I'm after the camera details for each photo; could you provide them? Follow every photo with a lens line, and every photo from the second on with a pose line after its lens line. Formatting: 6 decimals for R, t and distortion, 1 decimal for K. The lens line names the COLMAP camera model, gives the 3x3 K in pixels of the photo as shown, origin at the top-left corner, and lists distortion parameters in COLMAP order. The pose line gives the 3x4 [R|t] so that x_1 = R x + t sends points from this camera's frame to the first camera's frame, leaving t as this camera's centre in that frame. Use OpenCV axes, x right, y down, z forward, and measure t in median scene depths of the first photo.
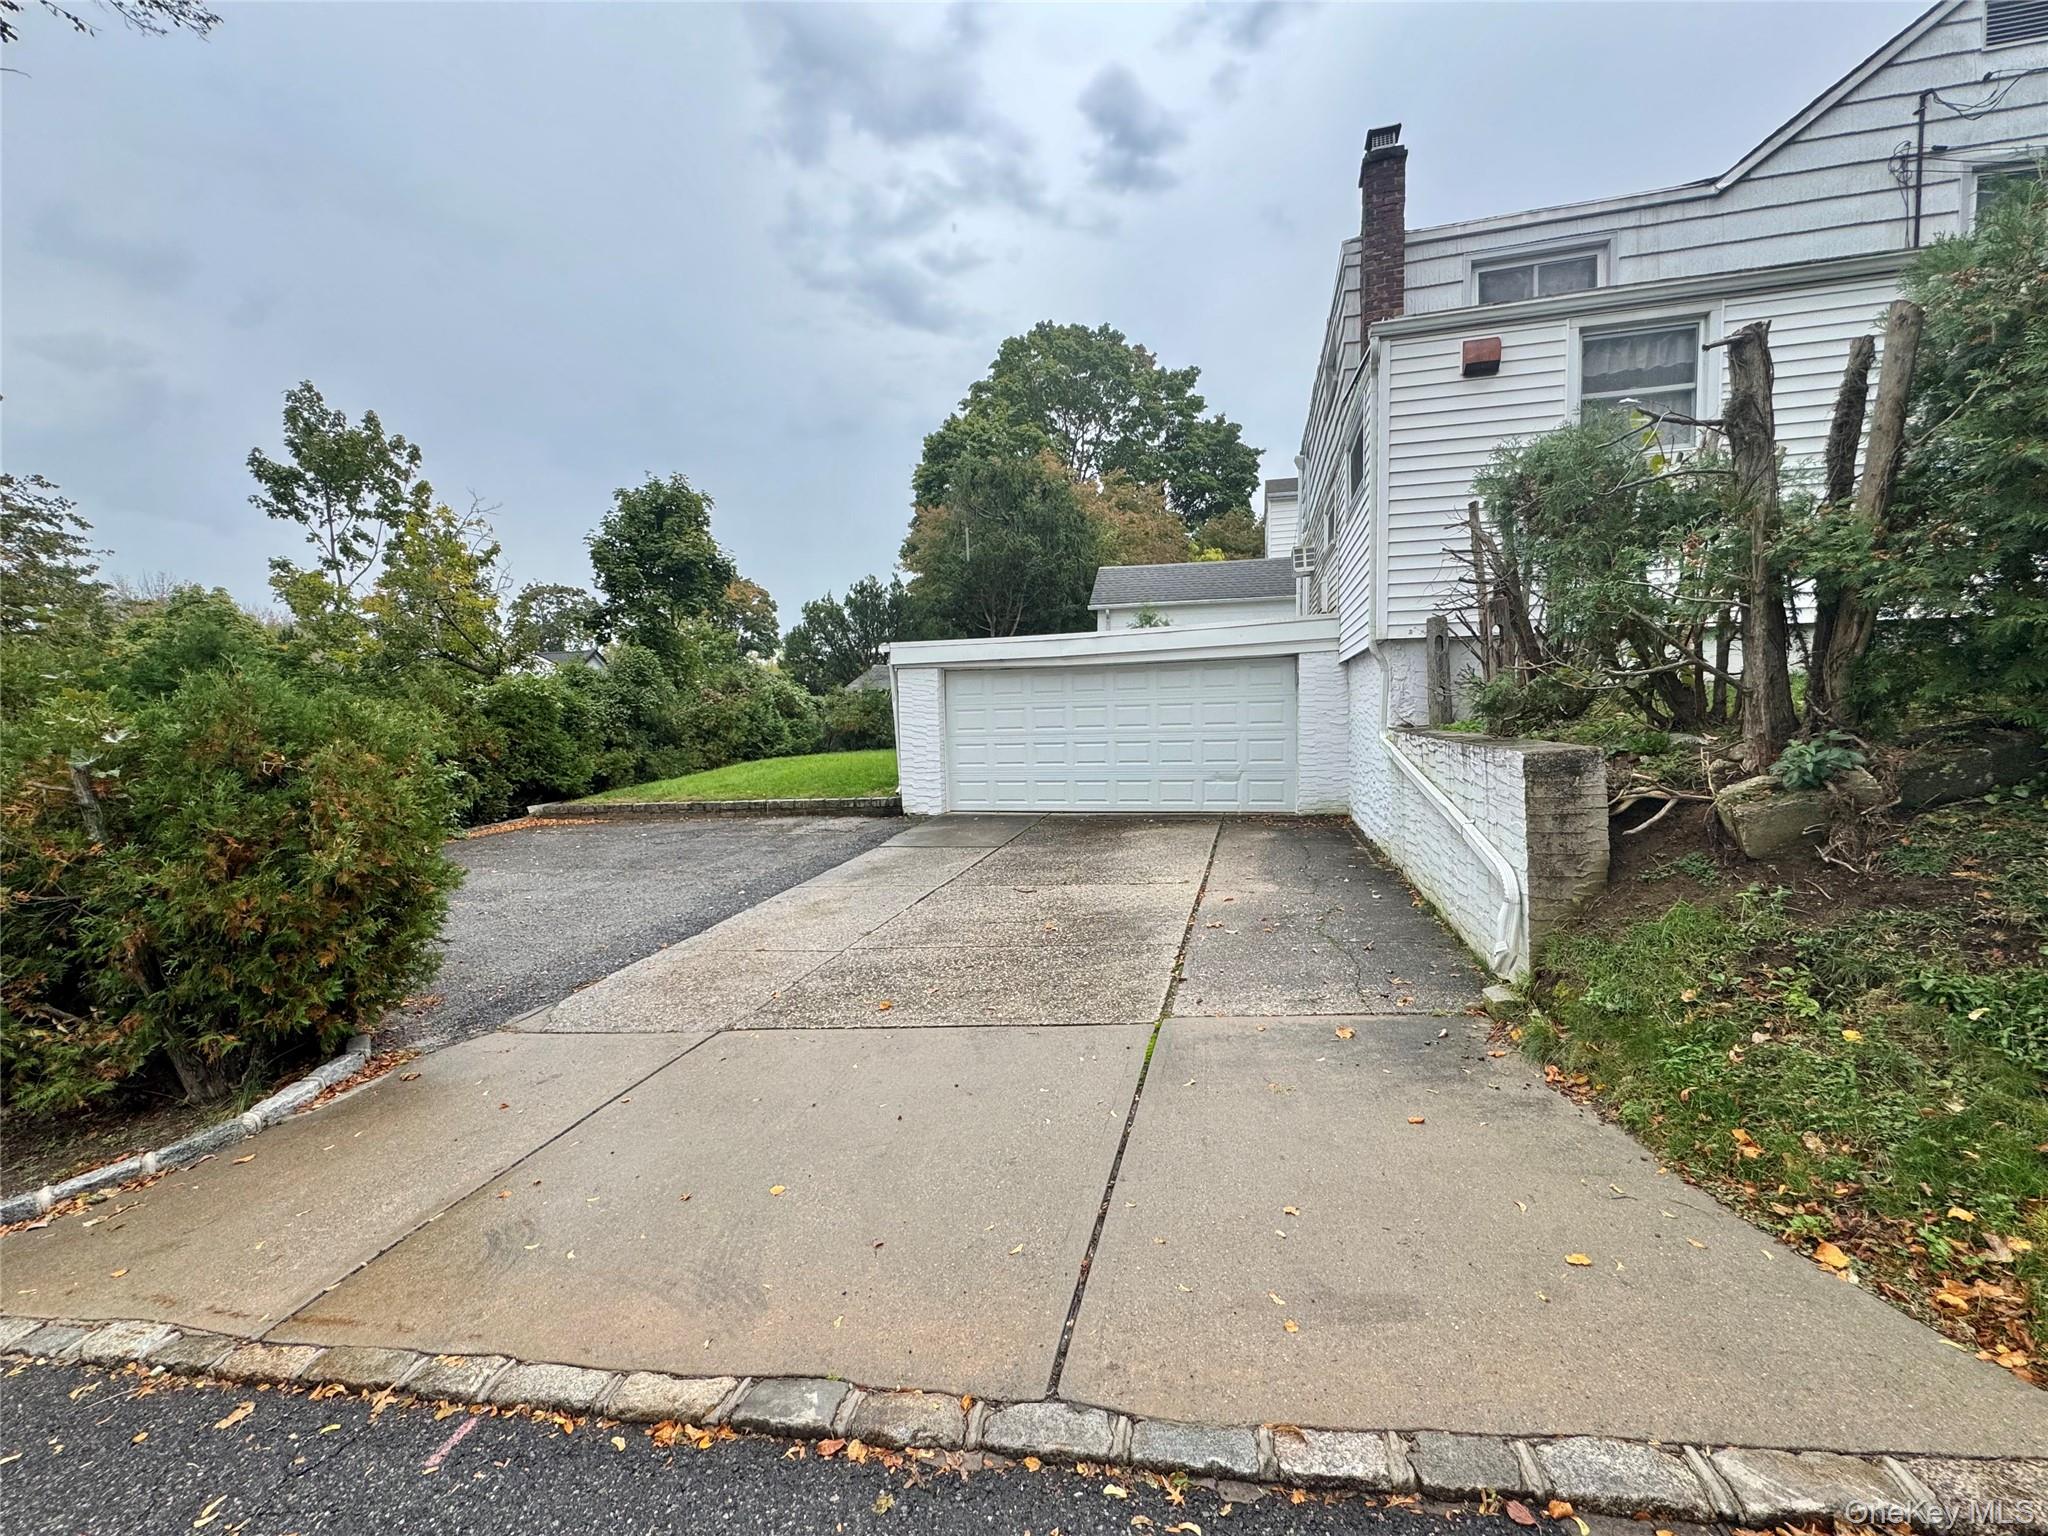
lens RADIAL K [[816.3, 0, 1024.0], [0, 816.3, 768.0], [0, 0, 1]] dist [-0.001479, -0.000021]
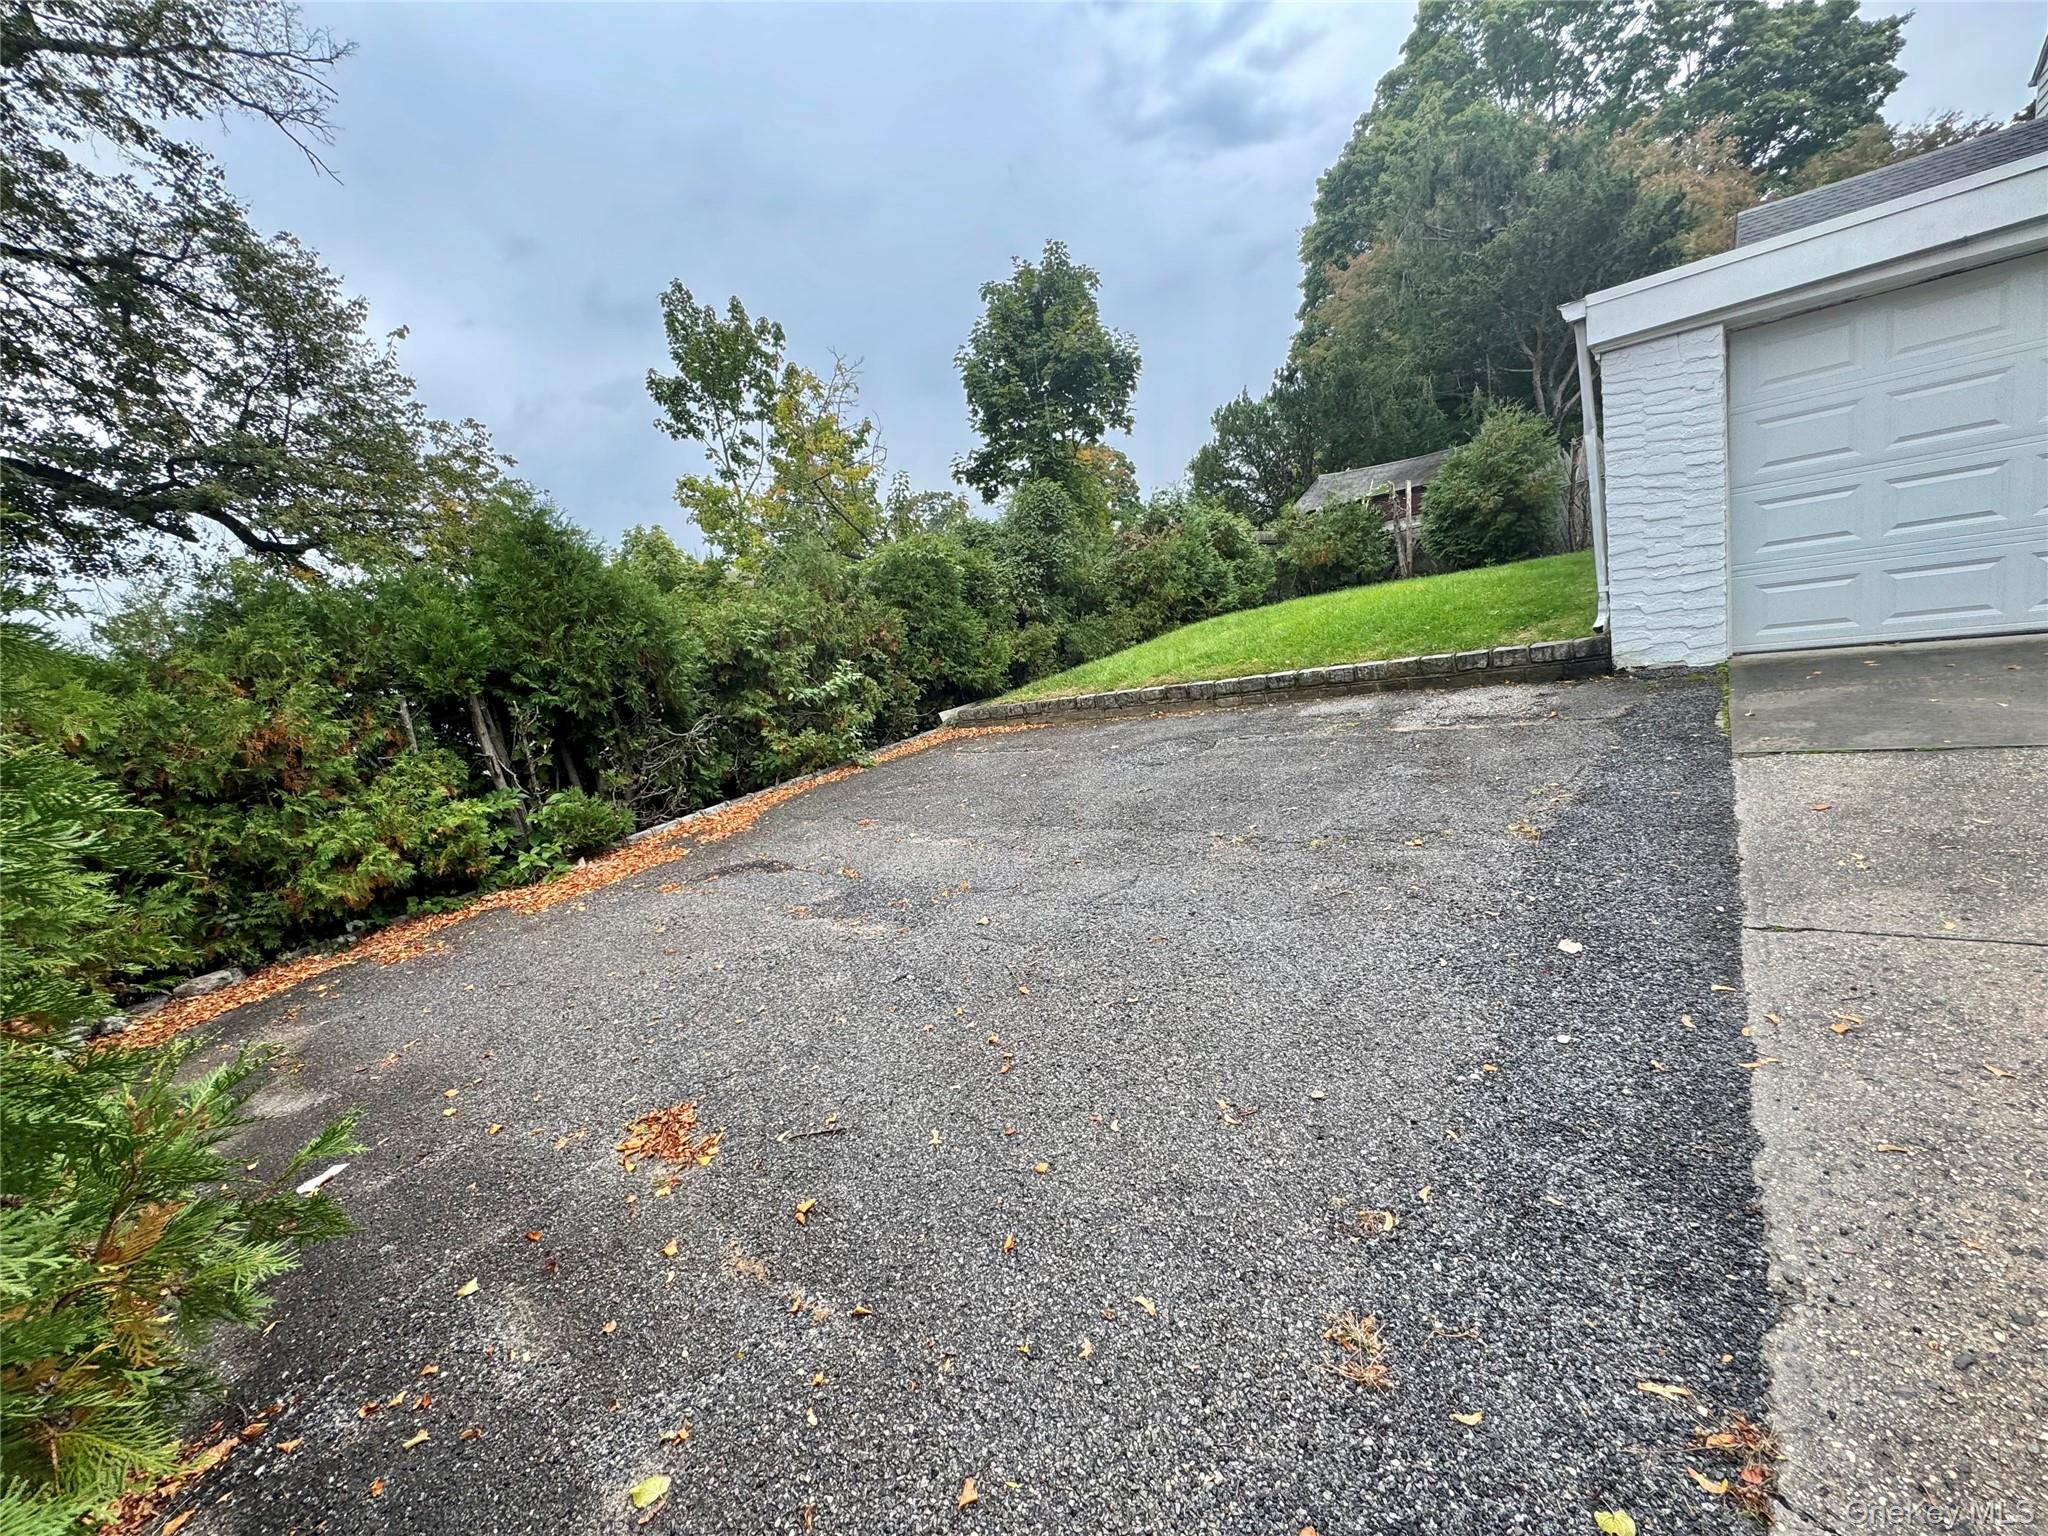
lens RADIAL K [[819.3, 0, 1025.6], [0, 819.3, 770.3], [0, 0, 1]] dist [-0.004418, 0.000051]
pose [[0.905018, -0.048165, -0.422637, -0.221109], [0.114273, 0.984575, 0.132494, 0.008827], [0.409736, -0.168205, 0.896562, 0.348870]]
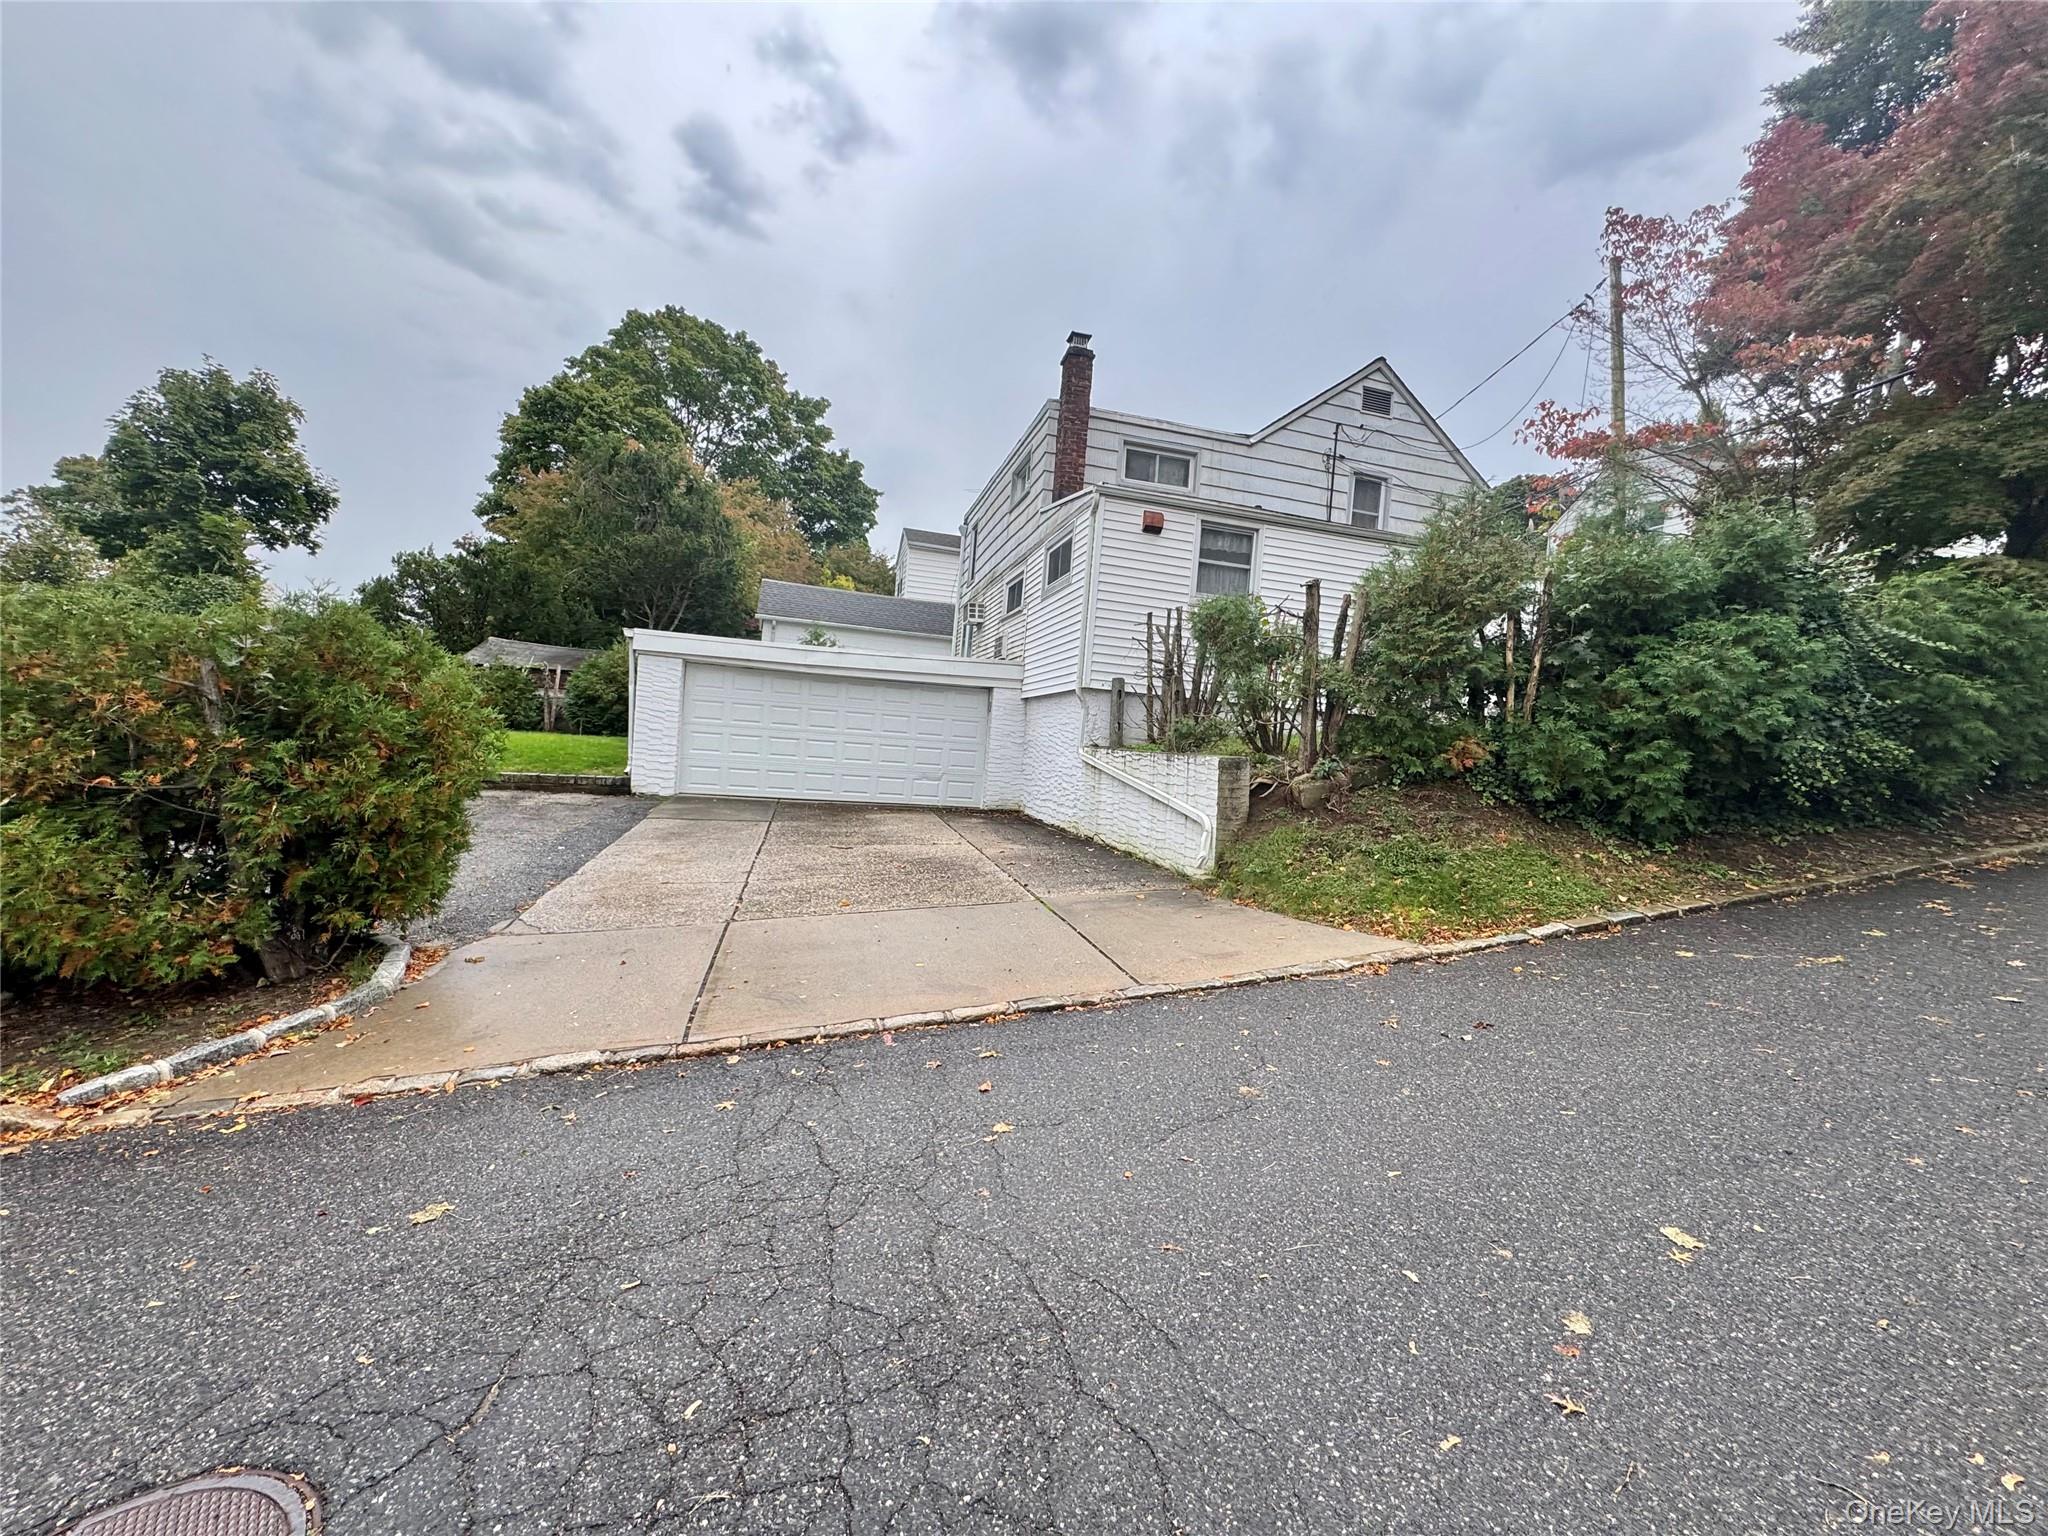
lens RADIAL K [[816.3, 0, 1024.0], [0, 816.3, 768.0], [0, 0, 1]] dist [-0.001479, -0.000021]
pose [[0.863060, 0.073535, 0.499720, -0.200892], [-0.062197, 0.997289, -0.039335, 0.028918], [-0.501258, 0.002867, 0.865293, -0.126477]]
